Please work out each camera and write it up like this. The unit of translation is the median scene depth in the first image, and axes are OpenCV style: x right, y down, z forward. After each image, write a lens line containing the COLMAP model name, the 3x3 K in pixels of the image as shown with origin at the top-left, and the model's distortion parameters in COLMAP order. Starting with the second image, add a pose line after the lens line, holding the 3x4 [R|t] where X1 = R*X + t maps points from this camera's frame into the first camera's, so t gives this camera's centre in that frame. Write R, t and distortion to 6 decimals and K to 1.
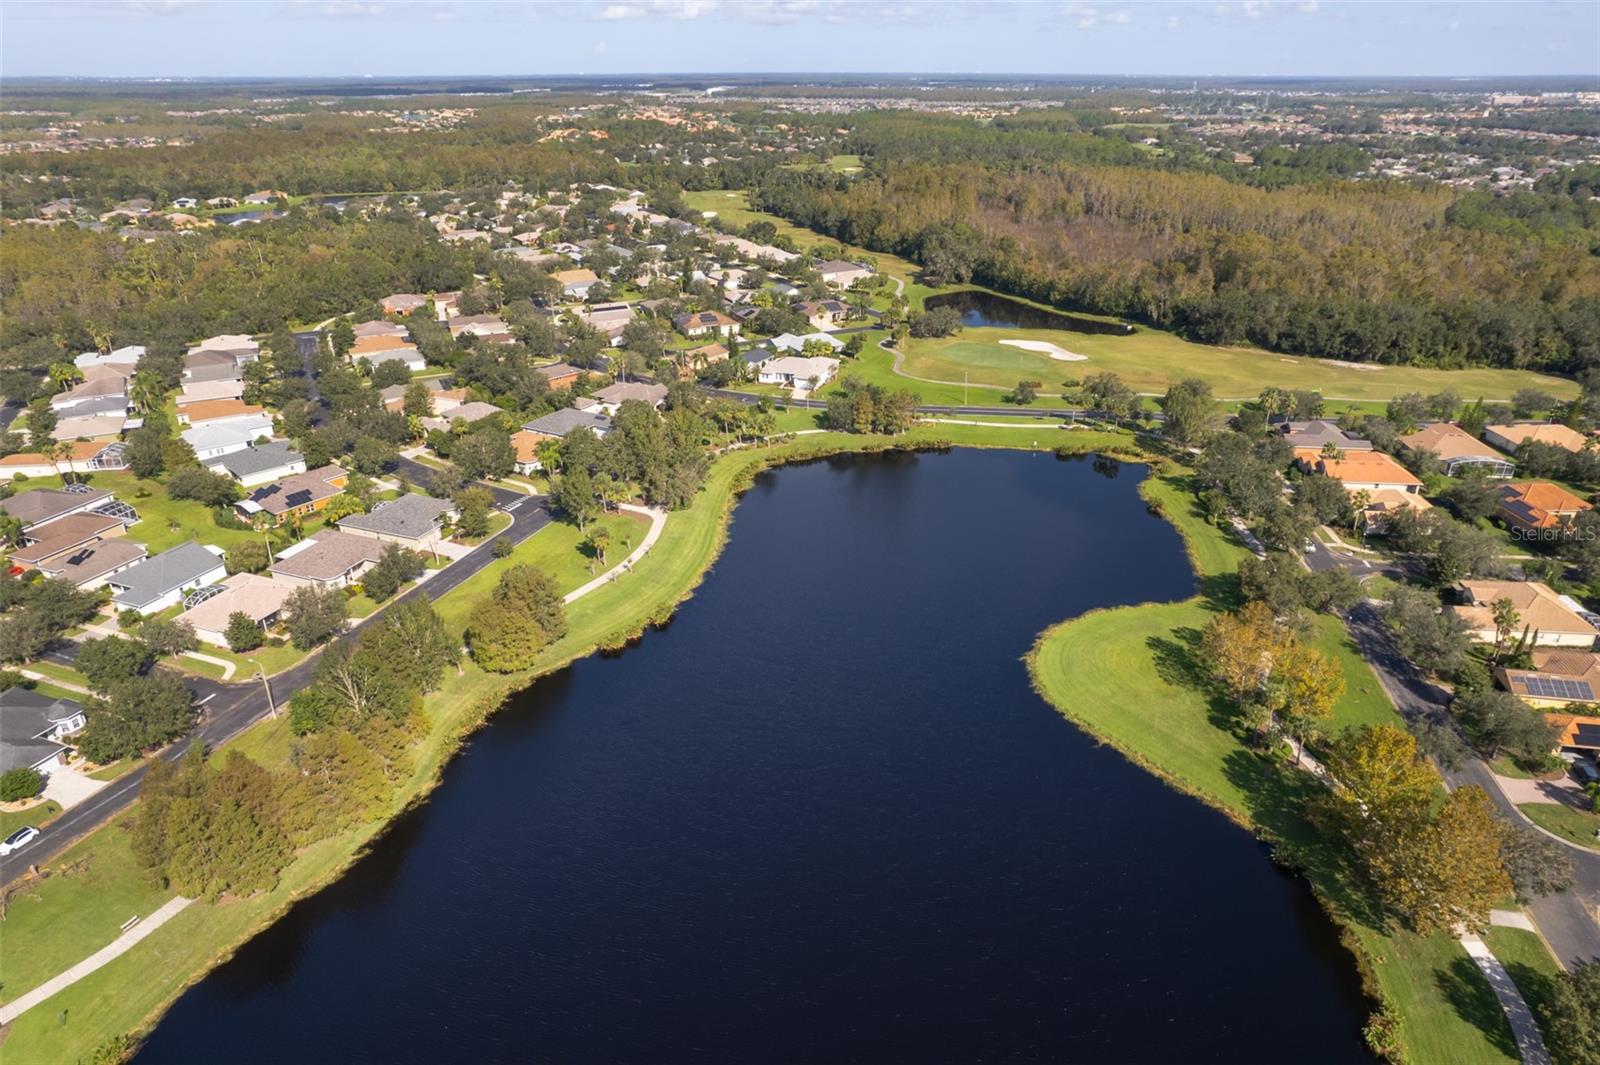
lens RADIAL K [[1030.1, 0, 803.3], [0, 1030.1, 528.3], [0, 0, 1]] dist [-0.081678, 0.077308]
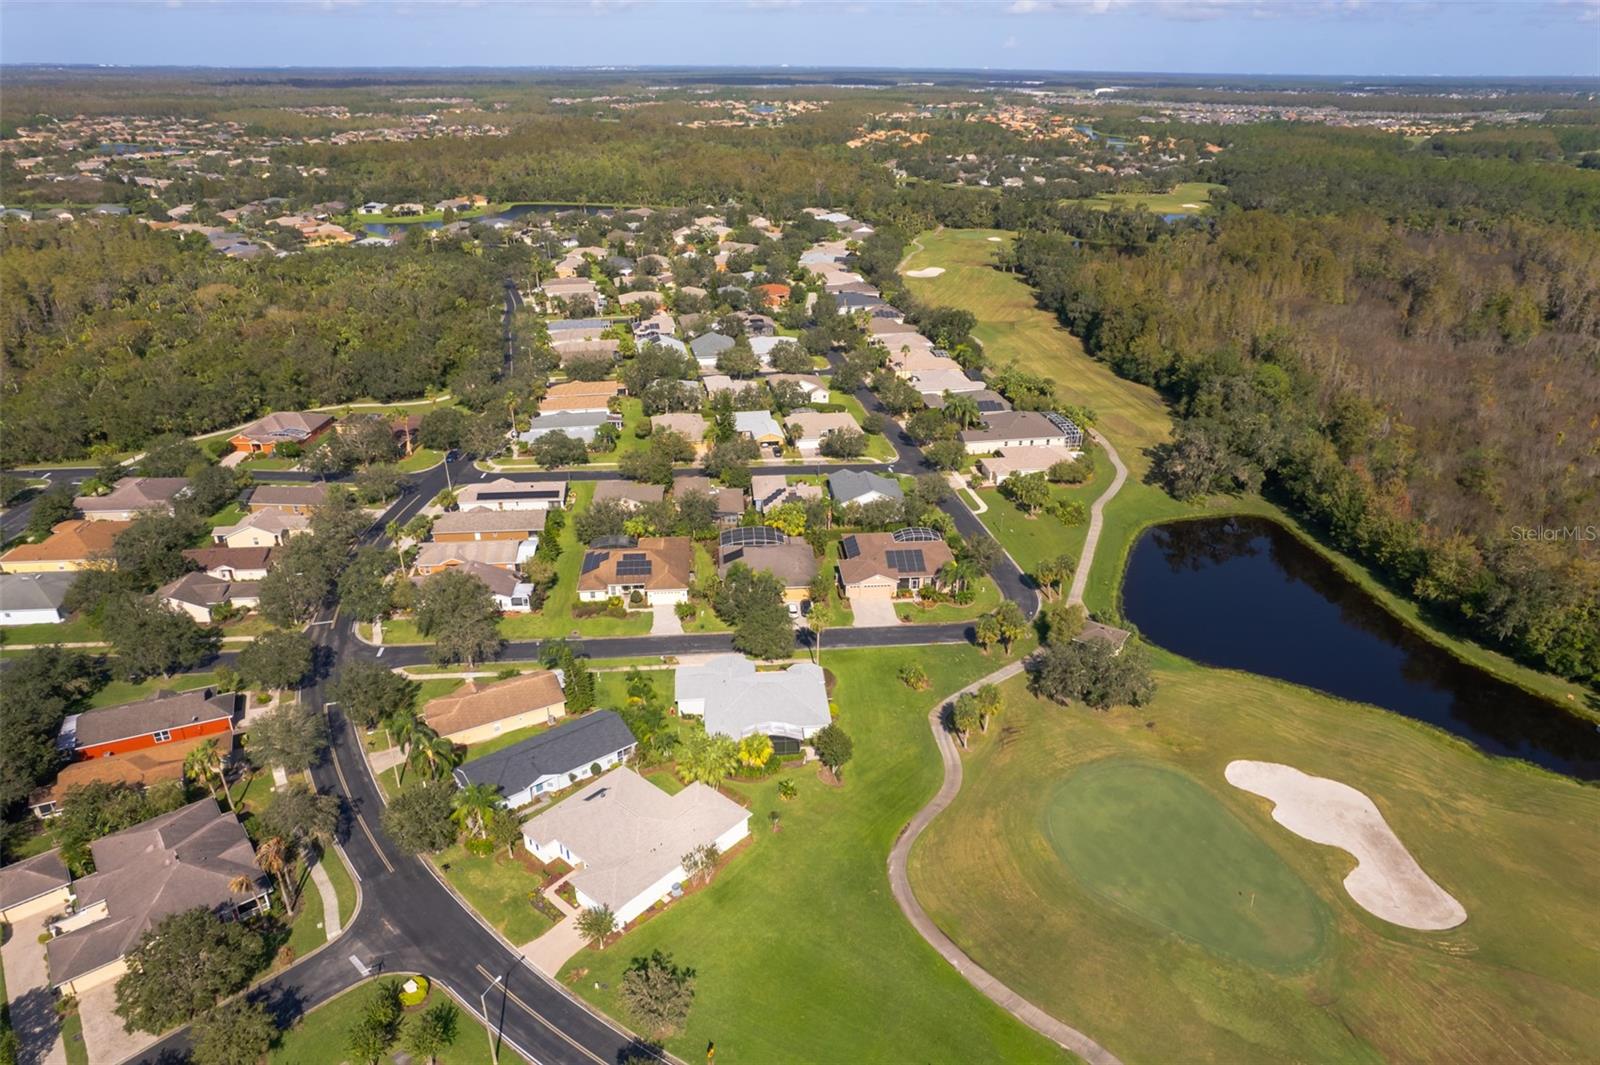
lens RADIAL K [[1030.1, 0, 803.3], [0, 1030.1, 528.3], [0, 0, 1]] dist [-0.081678, 0.077308]
pose [[0.934287, 0.155404, -0.320870, 0.068209], [-0.154251, 0.987601, 0.029178, -0.118903], [0.321426, 0.022234, 0.946674, 0.260168]]
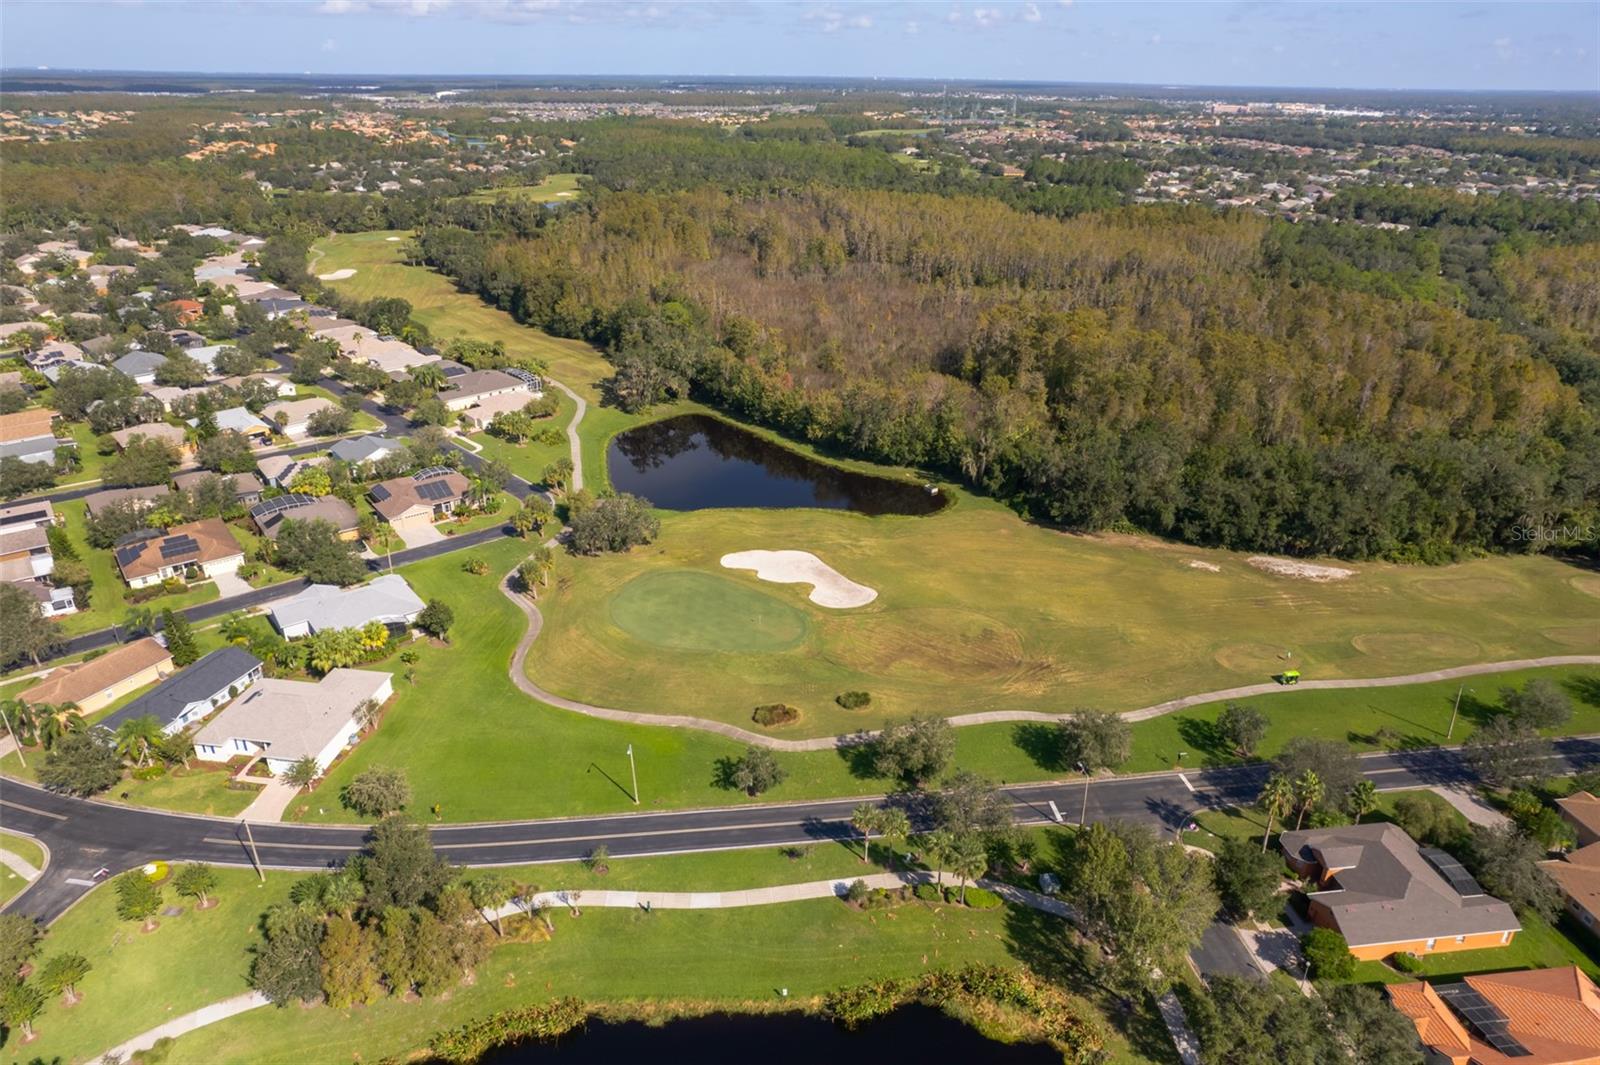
lens RADIAL K [[1030.1, 0, 803.3], [0, 1030.1, 528.3], [0, 0, 1]] dist [-0.081678, 0.077308]
pose [[0.975842, -0.078050, 0.204062, 0.055461], [0.078441, 0.996900, 0.006186, -0.091240], [-0.203912, 0.009970, 0.978938, 0.199751]]
